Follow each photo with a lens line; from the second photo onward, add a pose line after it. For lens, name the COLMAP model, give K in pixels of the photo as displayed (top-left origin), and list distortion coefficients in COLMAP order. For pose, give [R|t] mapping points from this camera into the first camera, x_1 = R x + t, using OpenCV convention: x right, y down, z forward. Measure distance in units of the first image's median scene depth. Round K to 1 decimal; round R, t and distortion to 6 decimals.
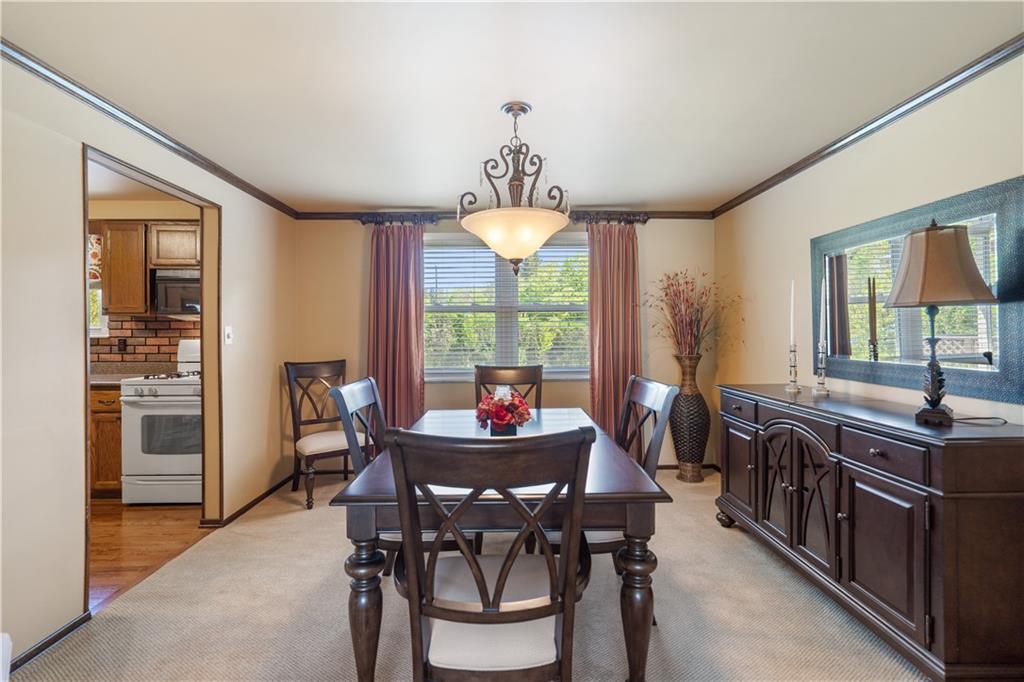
lens RADIAL K [[471.1, 0, 514.6], [0, 471.1, 334.3], [0, 0, 1]] dist [0.000991, 0.000171]
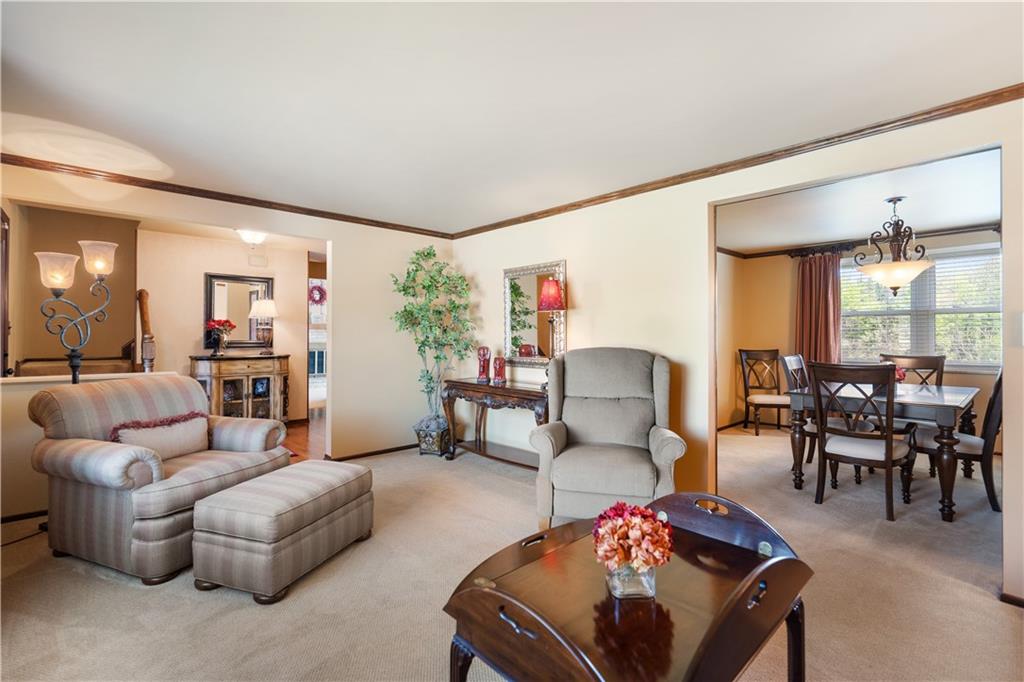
lens RADIAL K [[471.1, 0, 518.3], [0, 471.1, 334.5], [0, 0, 1]] dist [0.000991, 0.000171]
pose [[0.680499, 0.002666, -0.732744, 0.189497], [-0.005026, 0.999987, -0.001029, 0.012584], [0.732732, 0.004383, 0.680503, -0.675117]]
